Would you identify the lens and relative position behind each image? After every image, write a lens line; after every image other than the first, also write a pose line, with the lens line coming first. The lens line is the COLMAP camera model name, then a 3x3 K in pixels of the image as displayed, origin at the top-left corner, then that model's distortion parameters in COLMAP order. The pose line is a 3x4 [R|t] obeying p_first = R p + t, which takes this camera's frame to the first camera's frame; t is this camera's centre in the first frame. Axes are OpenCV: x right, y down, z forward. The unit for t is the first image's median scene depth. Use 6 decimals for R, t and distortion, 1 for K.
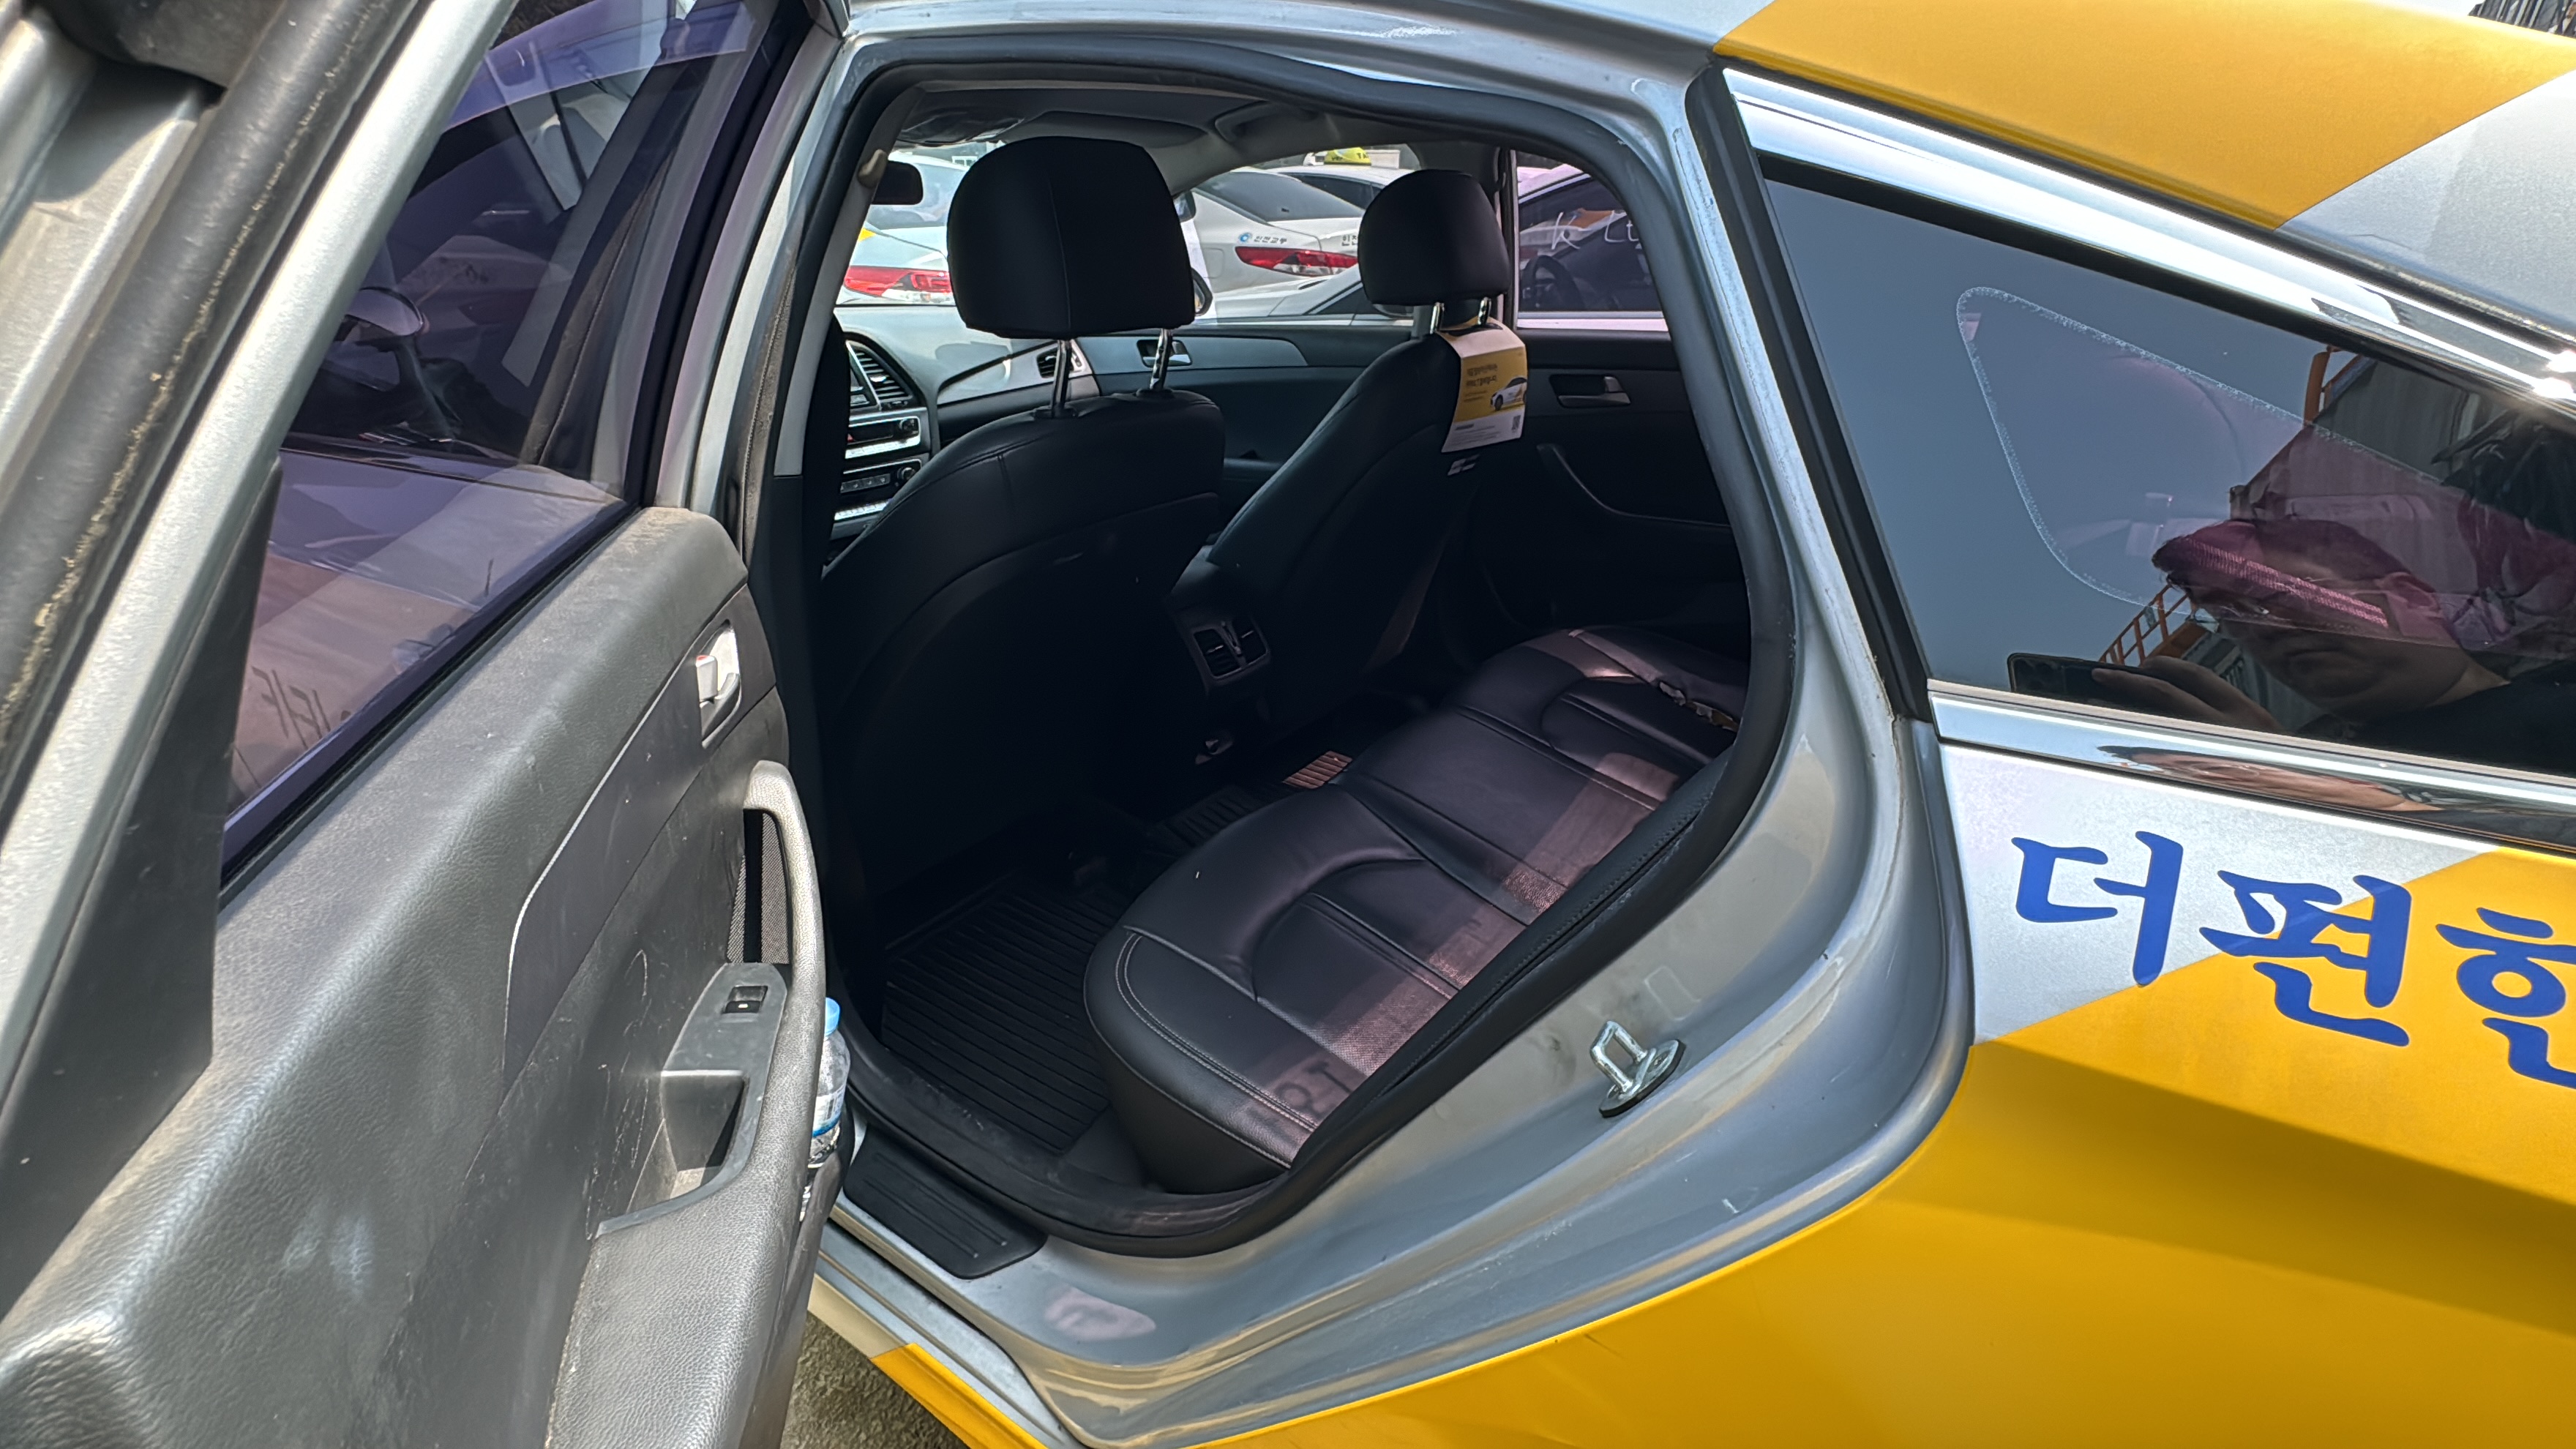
lens RADIAL K [[1179.6, 0, 1283.6], [0, 1179.6, 727.0], [0, 0, 1]] dist [0.001781, -0.000703]
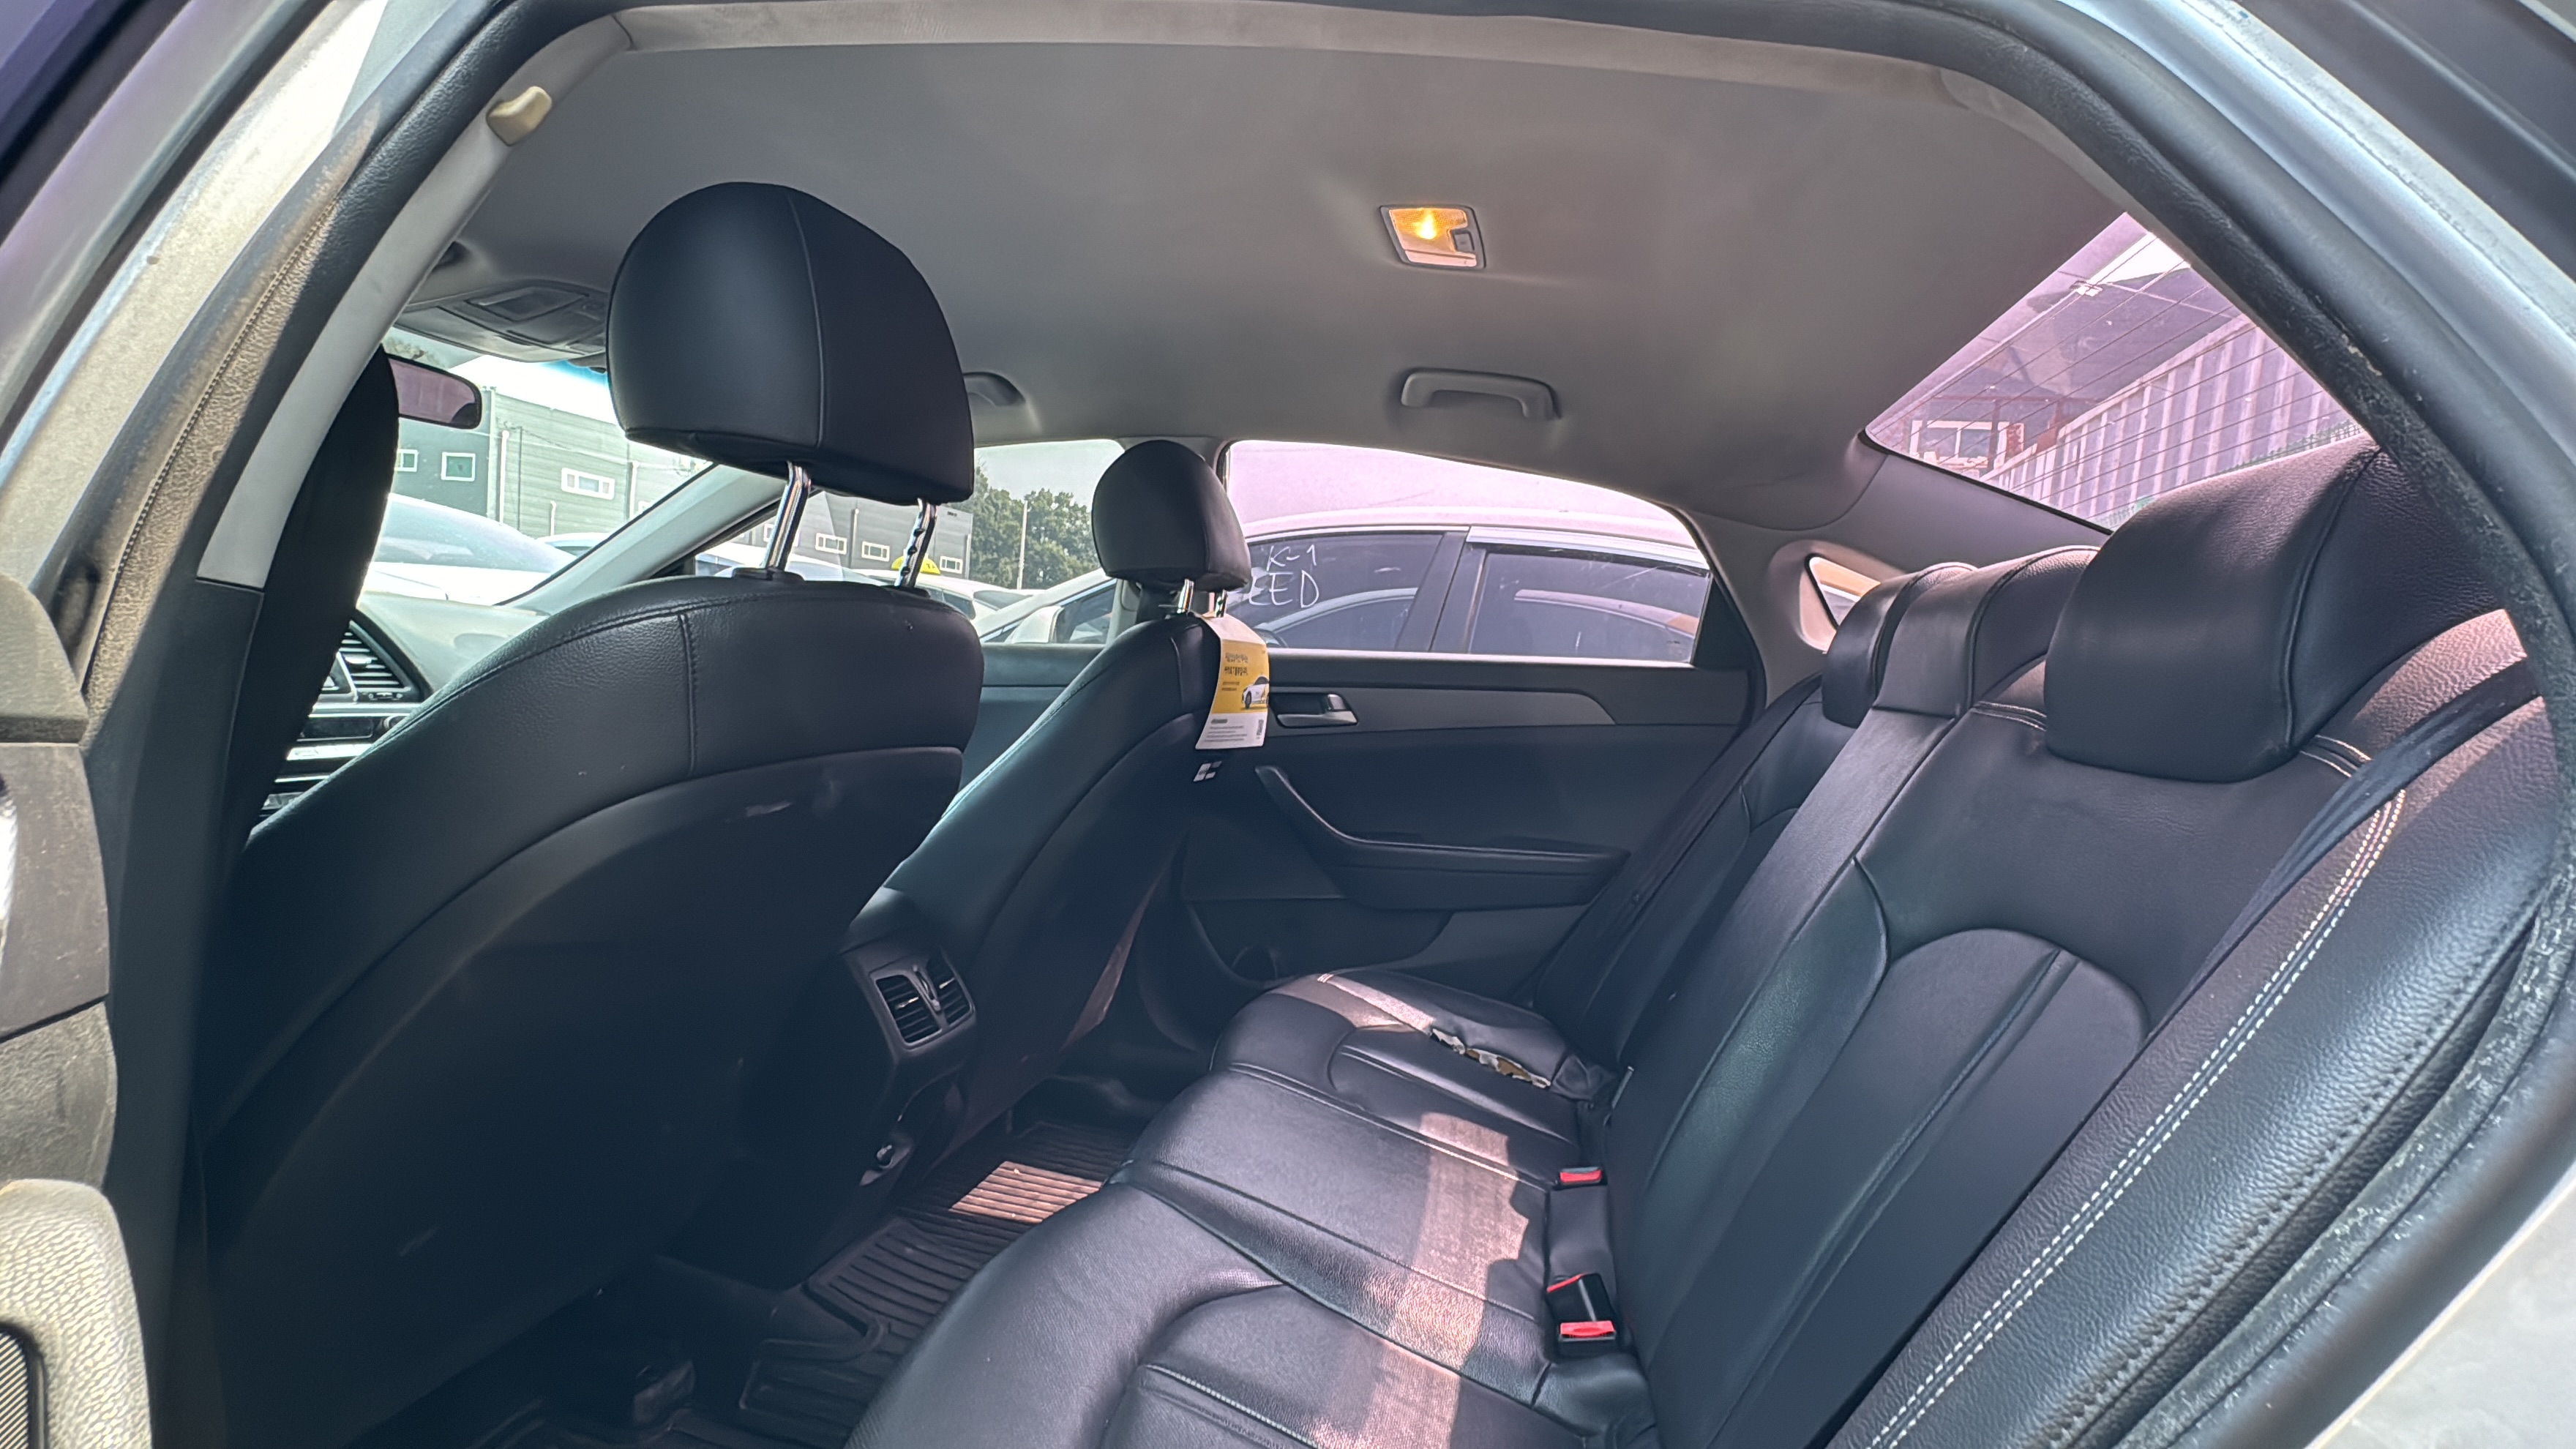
lens RADIAL K [[1179.6, 0, 1283.6], [0, 1179.6, 727.0], [0, 0, 1]] dist [0.001781, -0.000703]
pose [[0.928845, 0.039816, 0.368322, -0.109980], [0.088250, 0.941807, -0.324363, 0.024942], [-0.359803, 0.333788, 0.871279, 0.249007]]
